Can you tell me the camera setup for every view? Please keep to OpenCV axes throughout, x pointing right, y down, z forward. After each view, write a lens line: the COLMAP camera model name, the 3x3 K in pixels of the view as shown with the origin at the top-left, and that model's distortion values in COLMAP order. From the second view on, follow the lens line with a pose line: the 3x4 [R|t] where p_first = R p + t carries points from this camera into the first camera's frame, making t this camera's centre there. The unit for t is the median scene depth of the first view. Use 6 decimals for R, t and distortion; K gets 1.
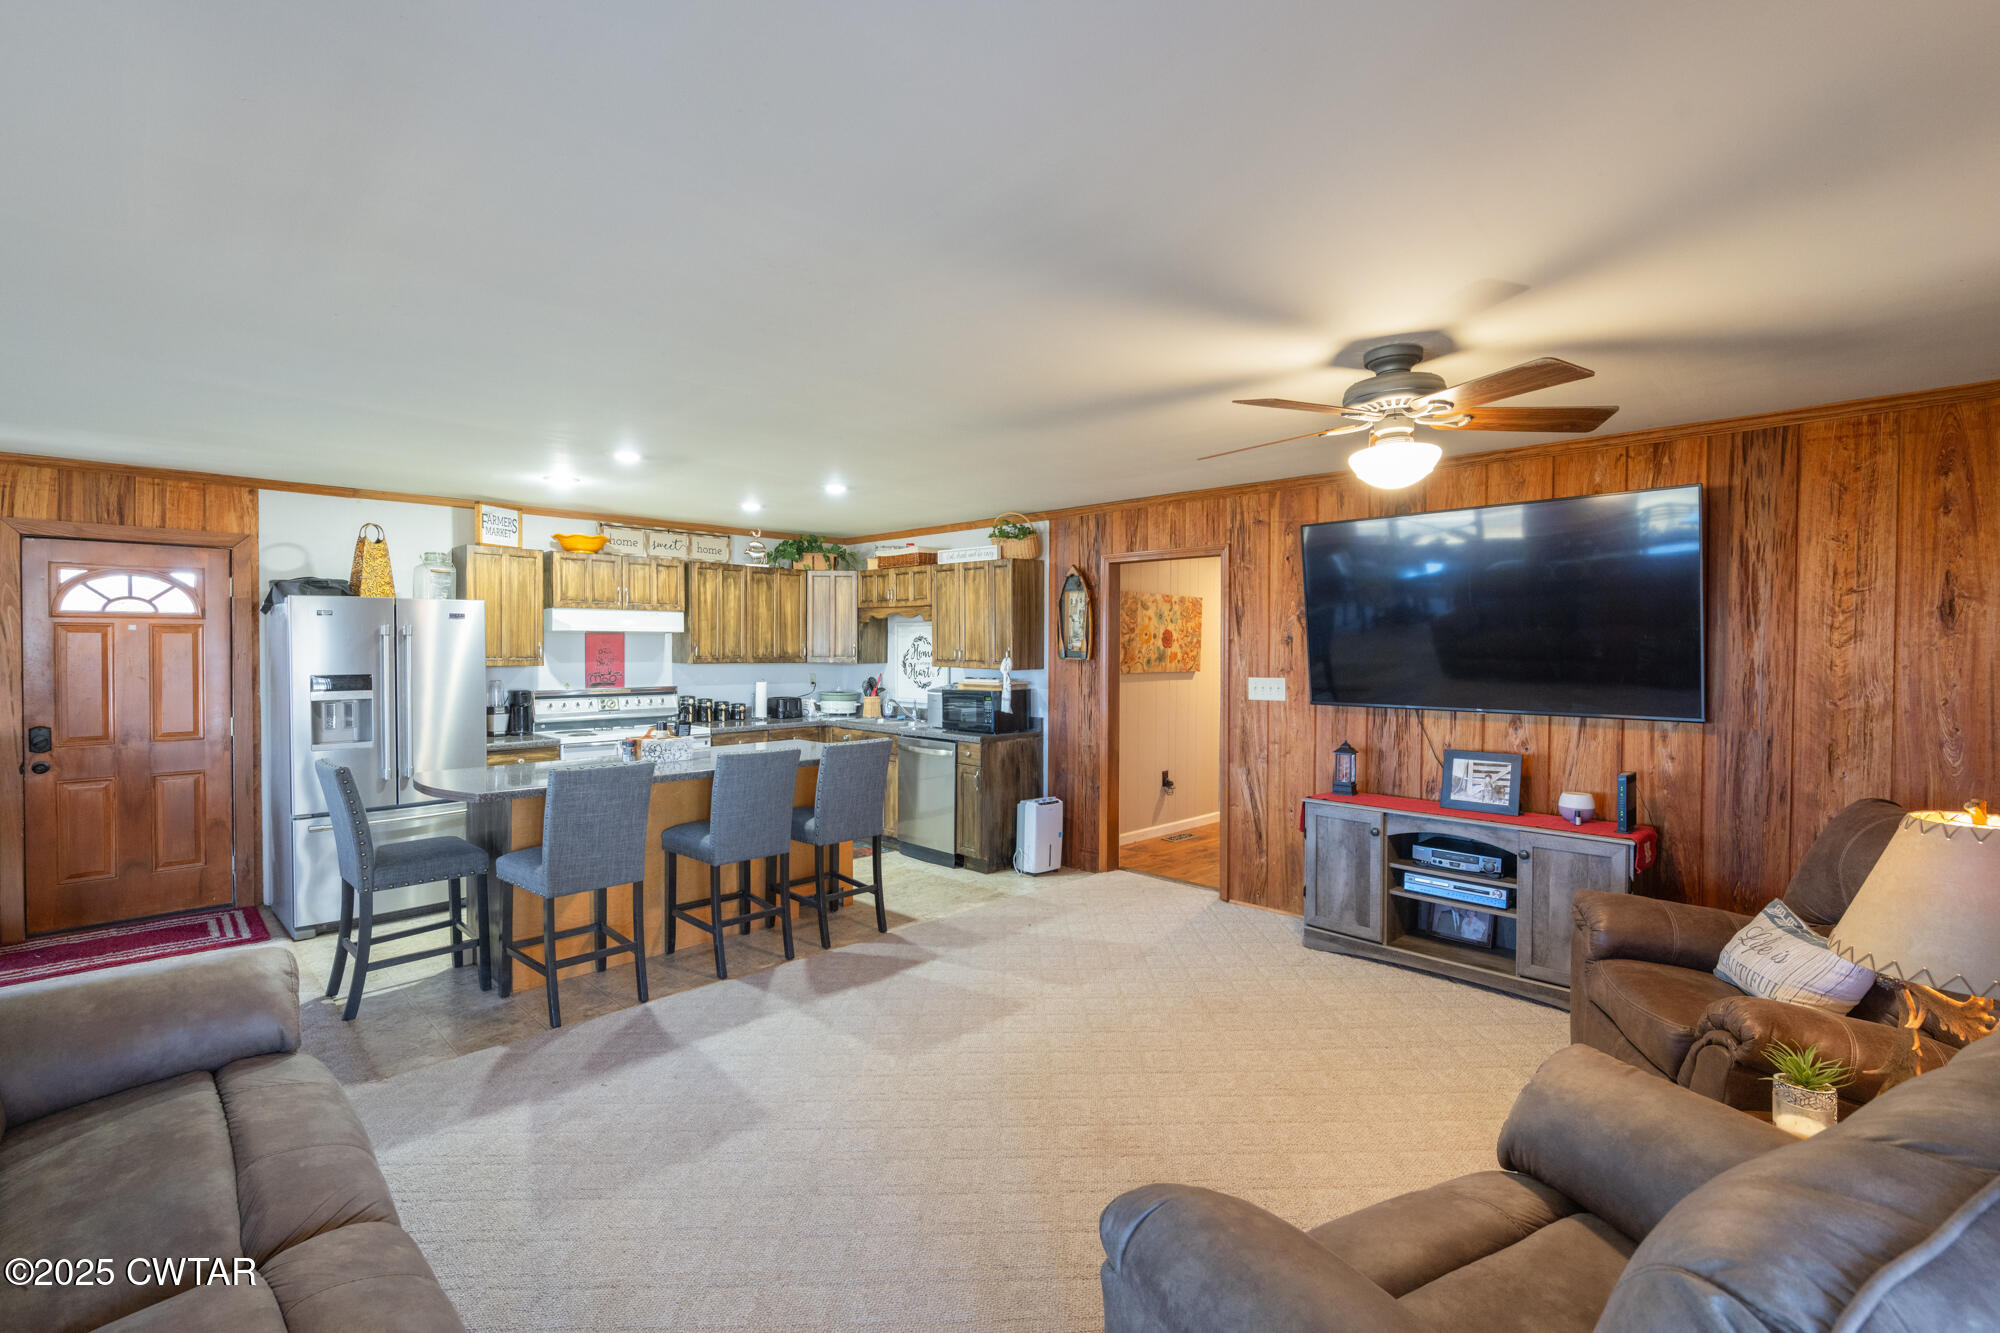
lens RADIAL K [[808.1, 0, 1000.0], [0, 808.1, 666.5], [0, 0, 1]] dist [0.001912, 0.000097]
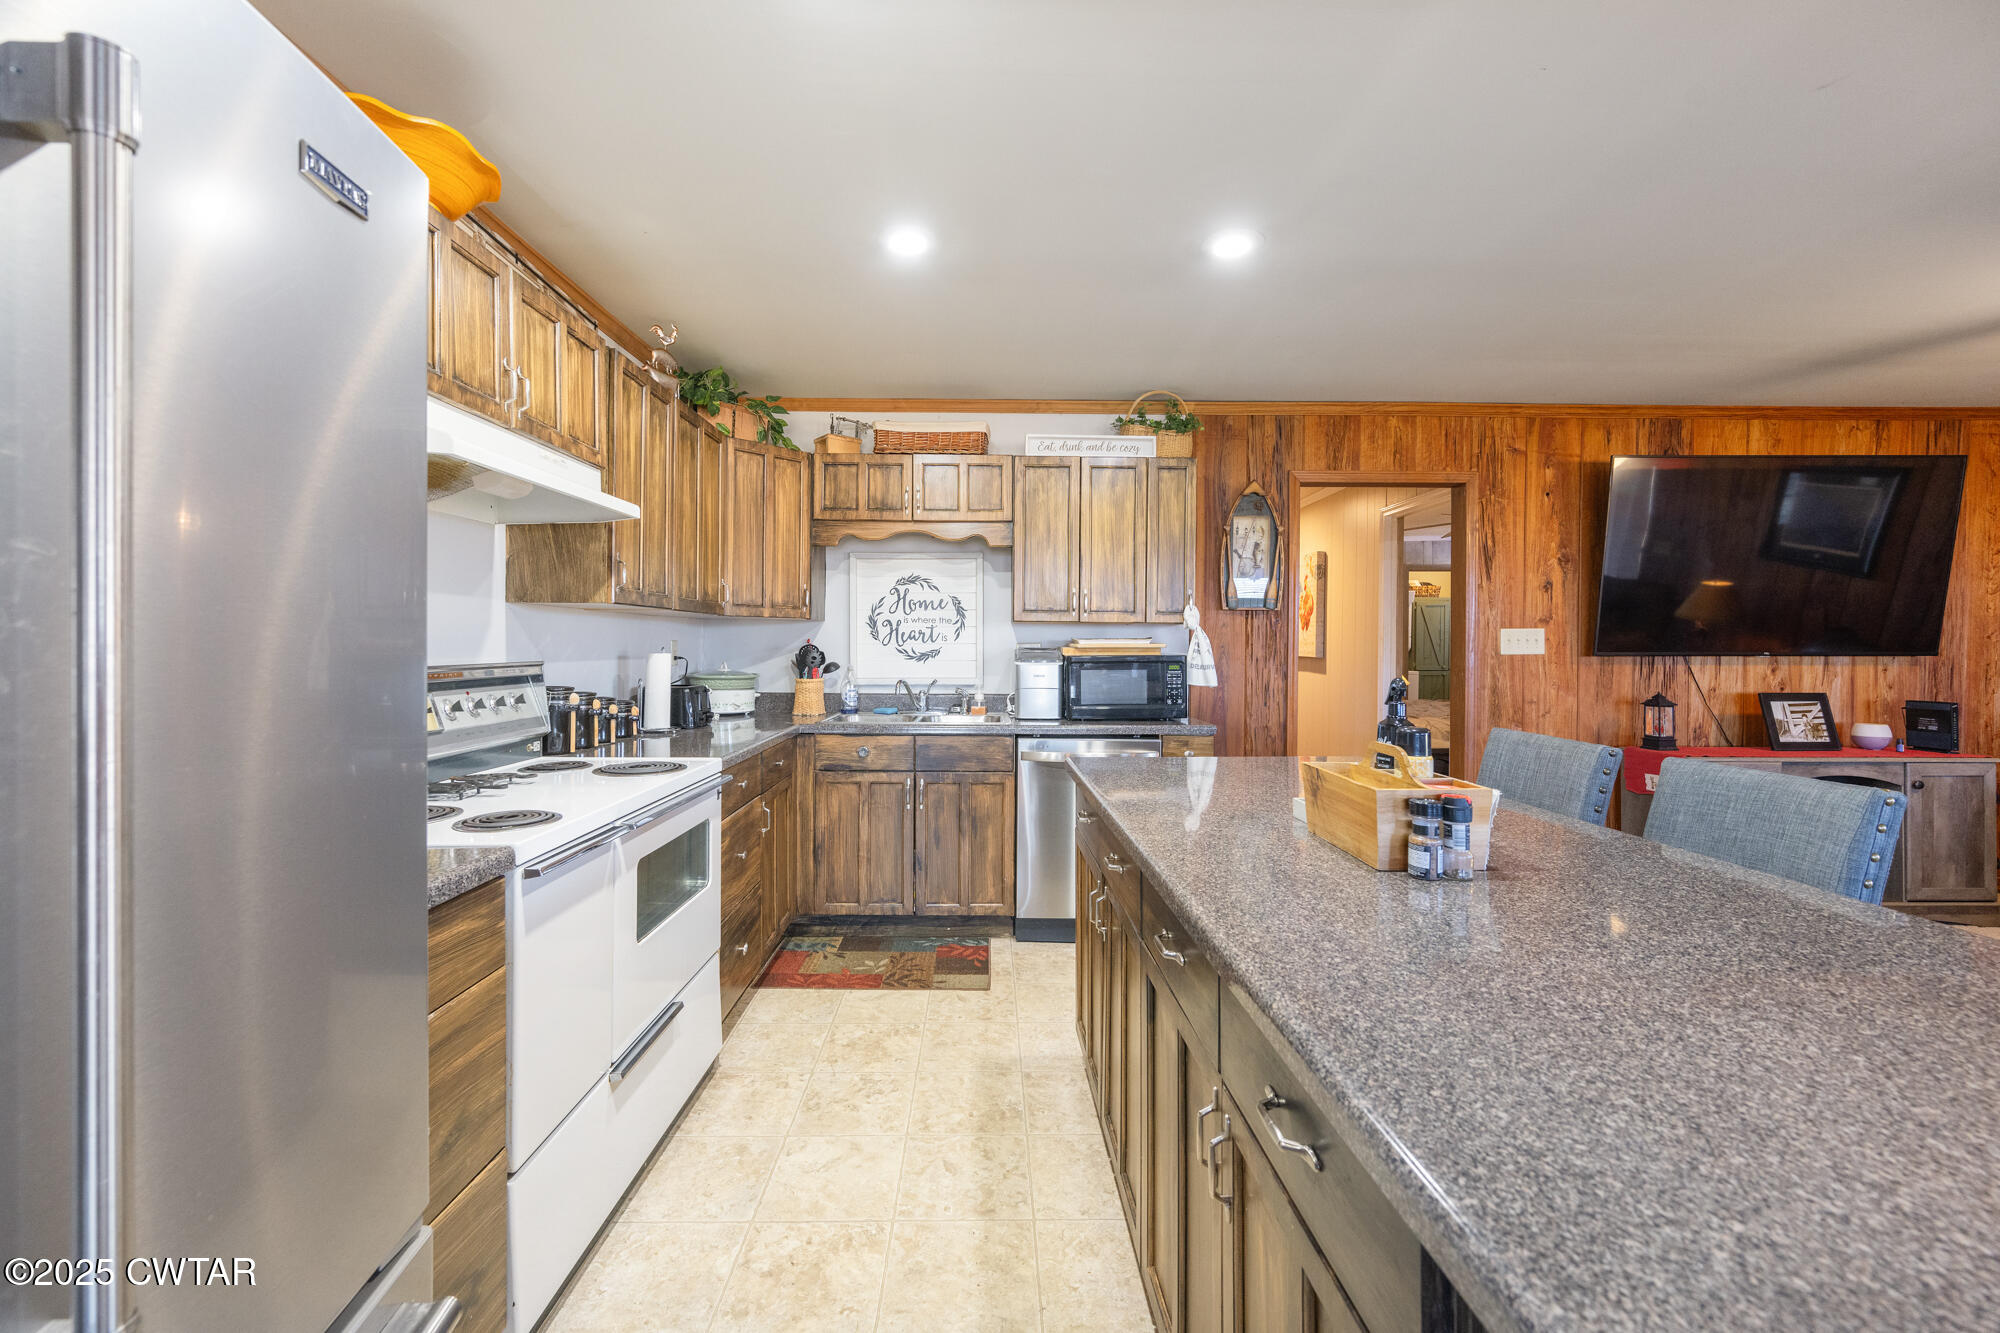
lens RADIAL K [[786.6, 0, 1001.2], [0, 786.6, 642.2], [0, 0, 1]] dist [-0.000540, -0.000119]
pose [[0.734001, -0.004053, 0.679136, -0.669869], [0.014911, 0.999837, -0.010148, 0.029045], [-0.678984, 0.017575, 0.733942, 0.767079]]
